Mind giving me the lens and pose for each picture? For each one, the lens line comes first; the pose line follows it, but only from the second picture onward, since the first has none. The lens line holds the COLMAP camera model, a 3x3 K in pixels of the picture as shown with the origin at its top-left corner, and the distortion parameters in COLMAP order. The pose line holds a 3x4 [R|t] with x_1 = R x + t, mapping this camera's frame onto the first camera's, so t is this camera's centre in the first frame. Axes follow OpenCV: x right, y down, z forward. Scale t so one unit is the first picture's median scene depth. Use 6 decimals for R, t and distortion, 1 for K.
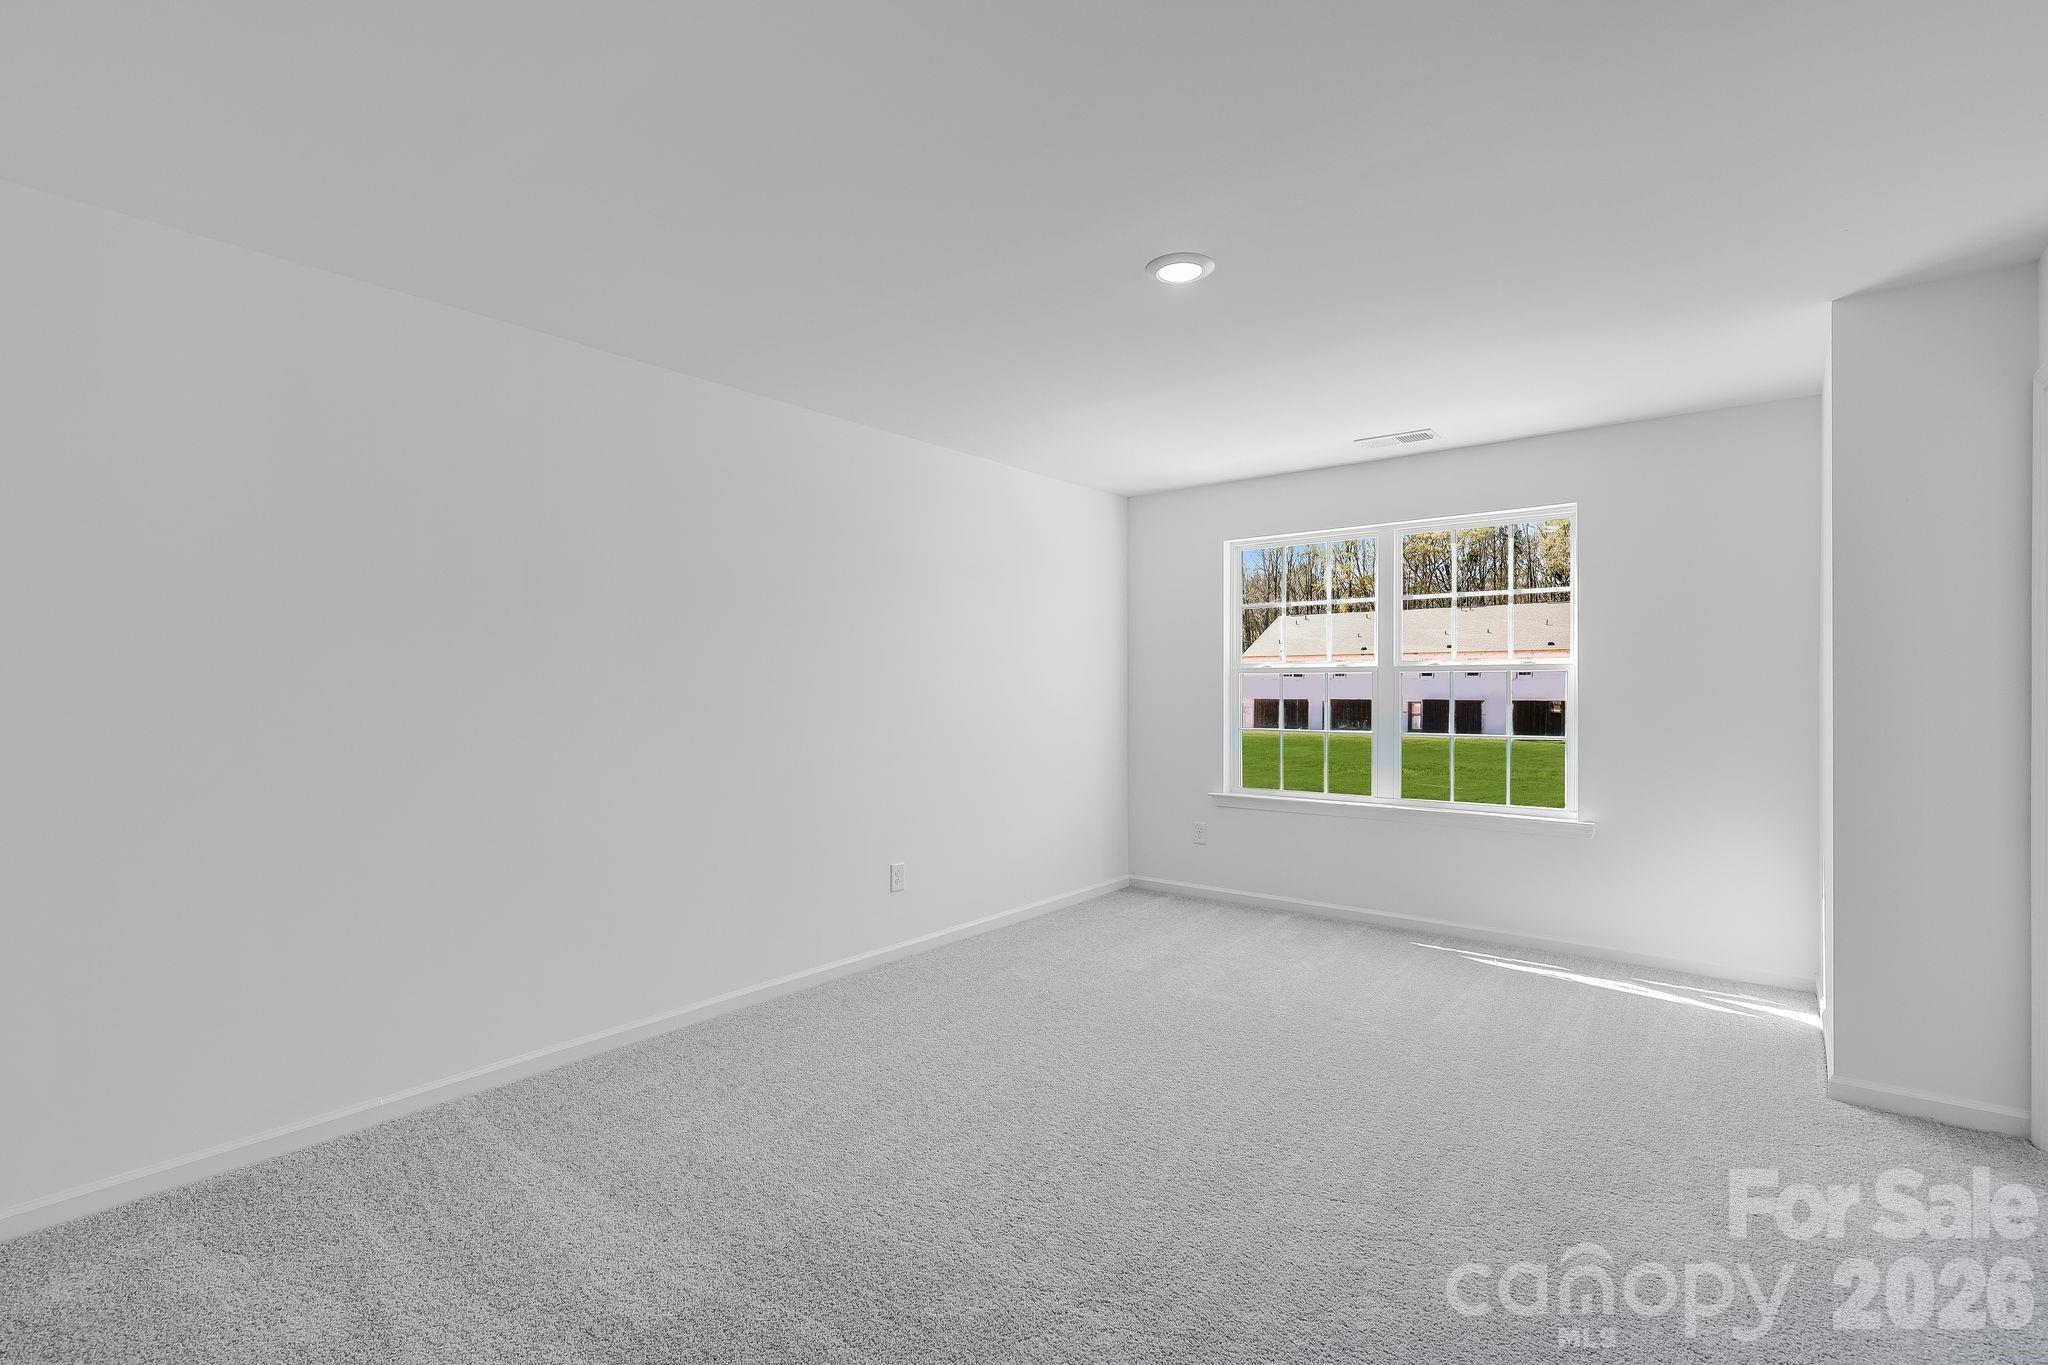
lens RADIAL K [[926.2, 0, 1027.4], [0, 926.2, 673.7], [0, 0, 1]] dist [0.000013, 0.000210]
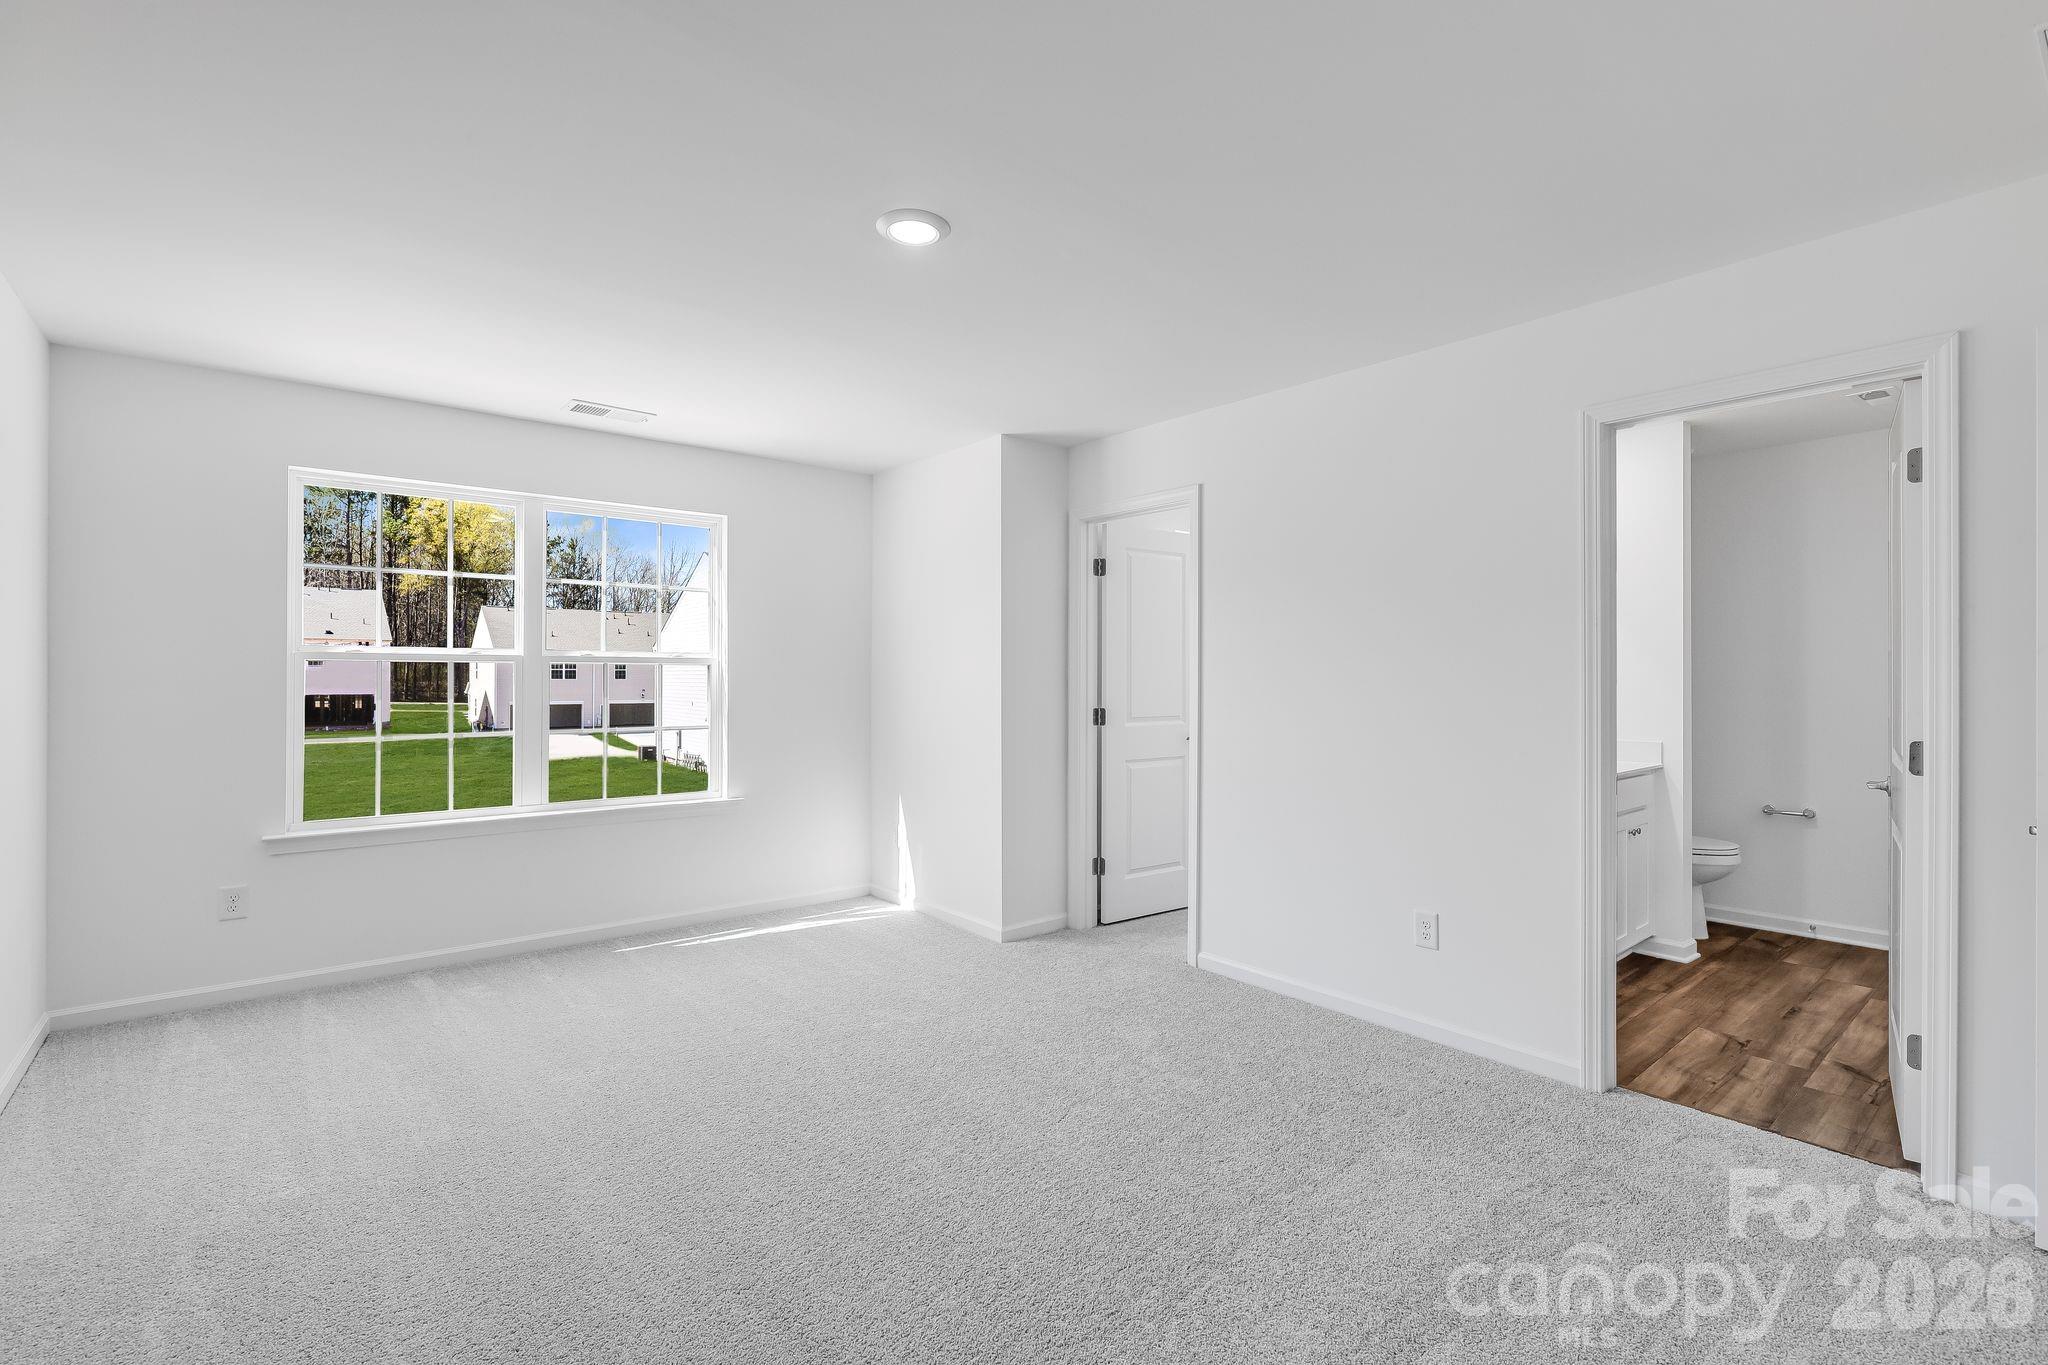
lens RADIAL K [[926.2, 0, 1027.4], [0, 926.2, 673.7], [0, 0, 1]] dist [0.000013, 0.000210]
pose [[0.198031, 0.011090, 0.980133, -0.375616], [-0.018634, 0.999798, -0.007548, 0.007541], [-0.980019, -0.016769, 0.198198, 0.363911]]
